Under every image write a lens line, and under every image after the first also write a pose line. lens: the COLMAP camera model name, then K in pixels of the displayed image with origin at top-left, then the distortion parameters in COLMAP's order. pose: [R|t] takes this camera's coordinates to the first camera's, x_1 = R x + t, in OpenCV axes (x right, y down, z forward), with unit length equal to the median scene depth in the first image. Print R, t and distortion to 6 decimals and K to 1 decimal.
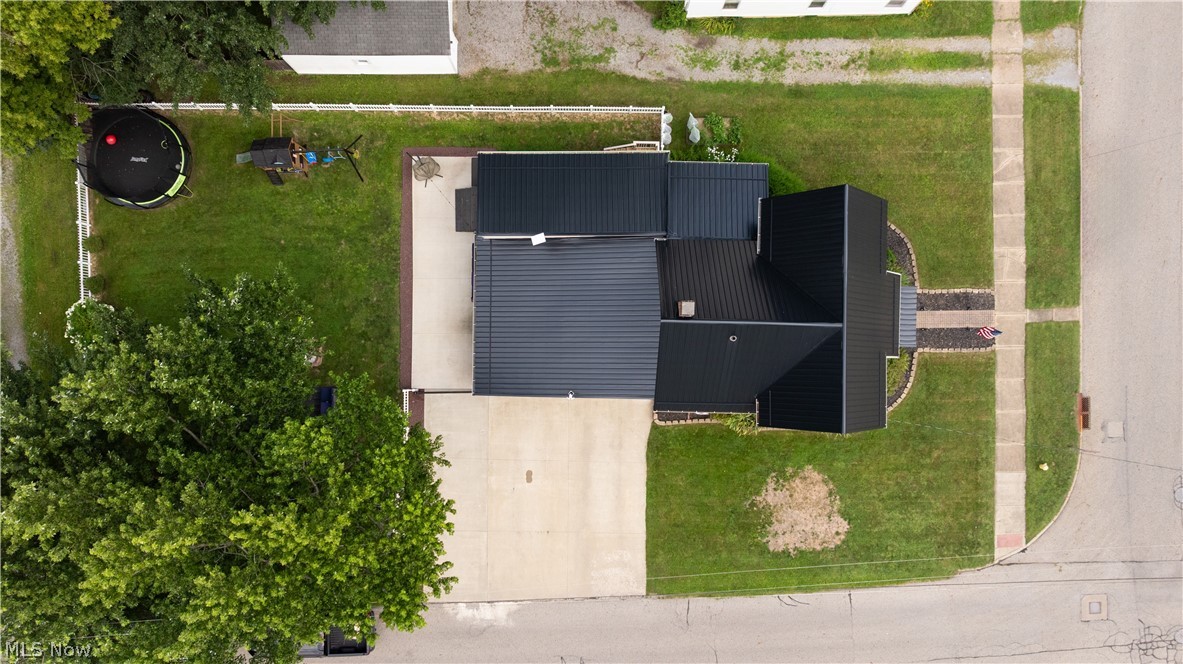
lens RADIAL K [[883.2, 0, 604.8], [0, 883.2, 330.0], [0, 0, 1]] dist [-0.014827, -0.000020]
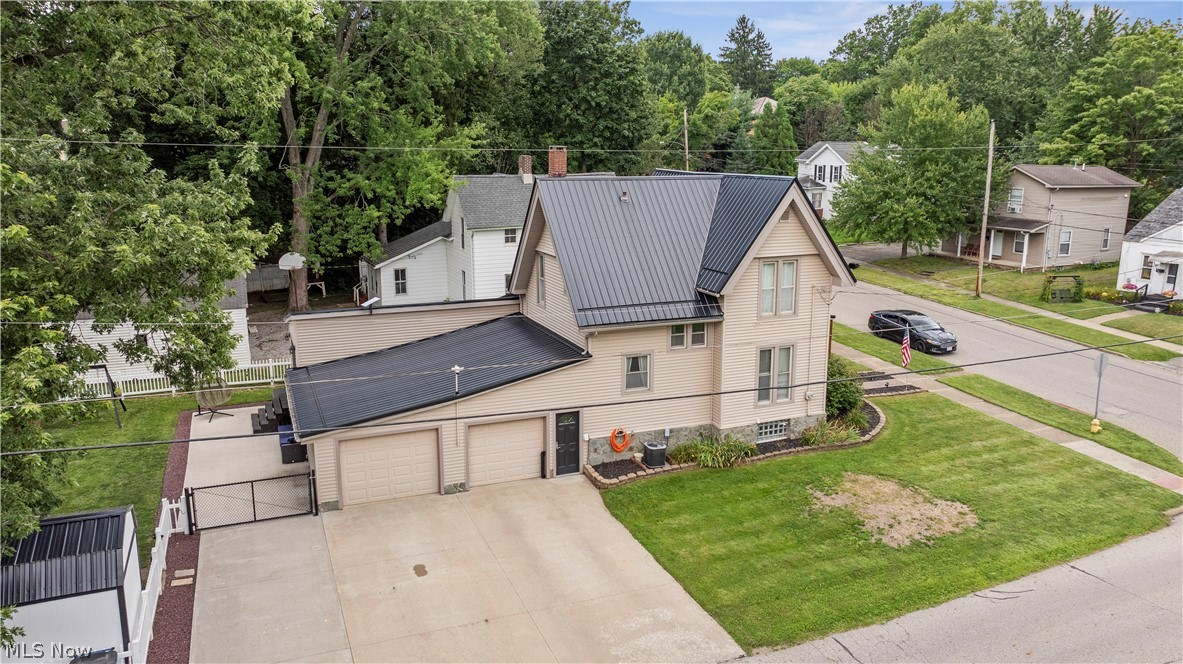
lens RADIAL K [[833.1, 0, 591.5], [0, 833.1, 332.0], [0, 0, 1]] dist [-0.024372, -0.003420]
pose [[0.920217, -0.080735, 0.382992, -0.167435], [0.391305, 0.212367, -0.895422, 0.605284], [-0.009043, 0.973849, 0.227016, 0.758810]]
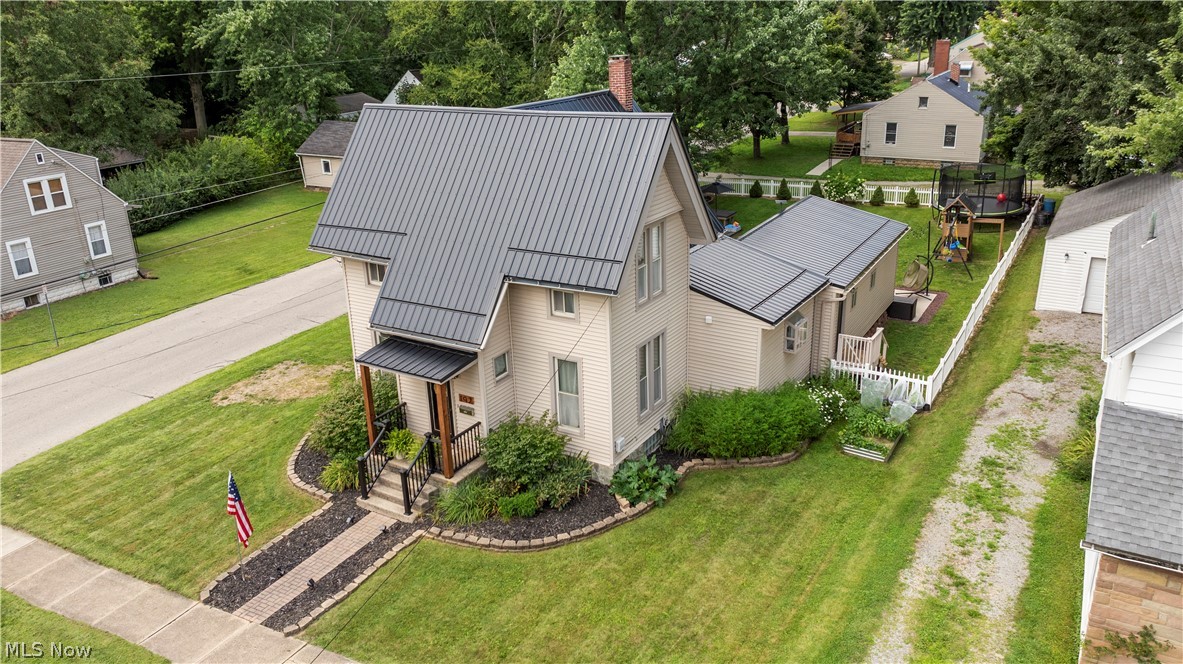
lens RADIAL K [[883.2, 0, 604.8], [0, 883.2, 330.0], [0, 0, 1]] dist [-0.014827, -0.000020]
pose [[-0.501145, 0.314067, -0.806360, 0.645392], [-0.864391, -0.137515, 0.483650, -0.338975], [0.041012, 0.939389, 0.340392, 0.734857]]
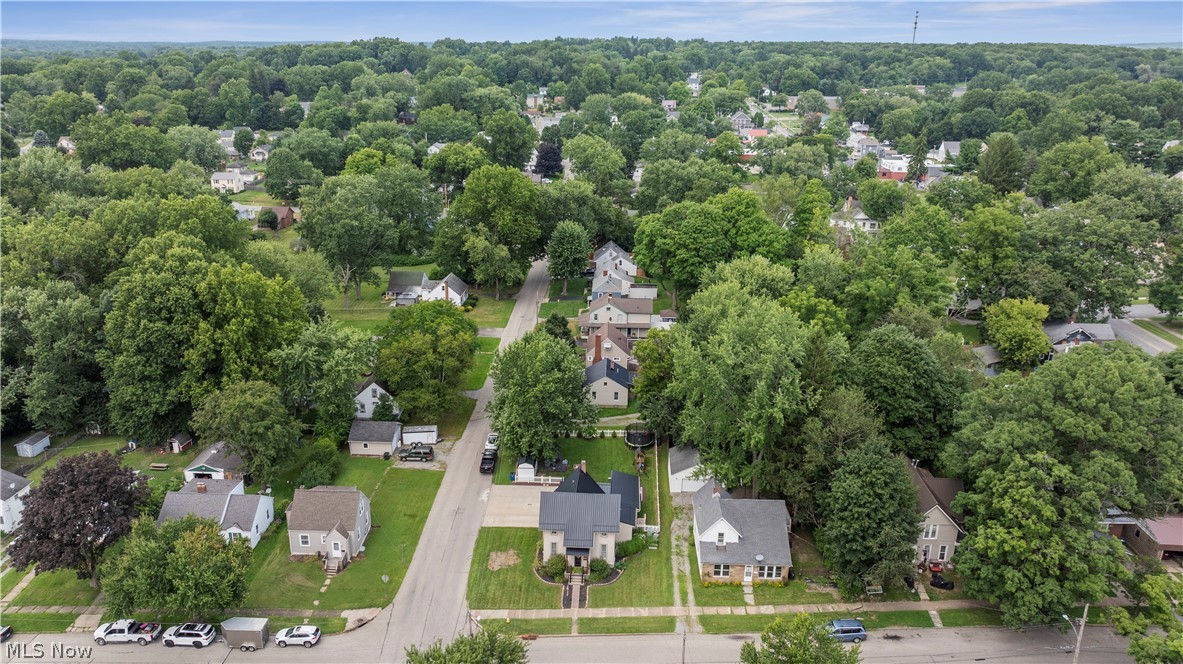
lens RADIAL K [[835.9, 0, 591.5], [0, 835.9, 332.0], [0, 0, 1]] dist [-0.032711, 0.022432]
pose [[-0.045141, 0.331920, -0.942227, 2.261174], [-0.998965, -0.009745, 0.044426, -0.147303], [0.005564, 0.943257, 0.332017, -0.418067]]
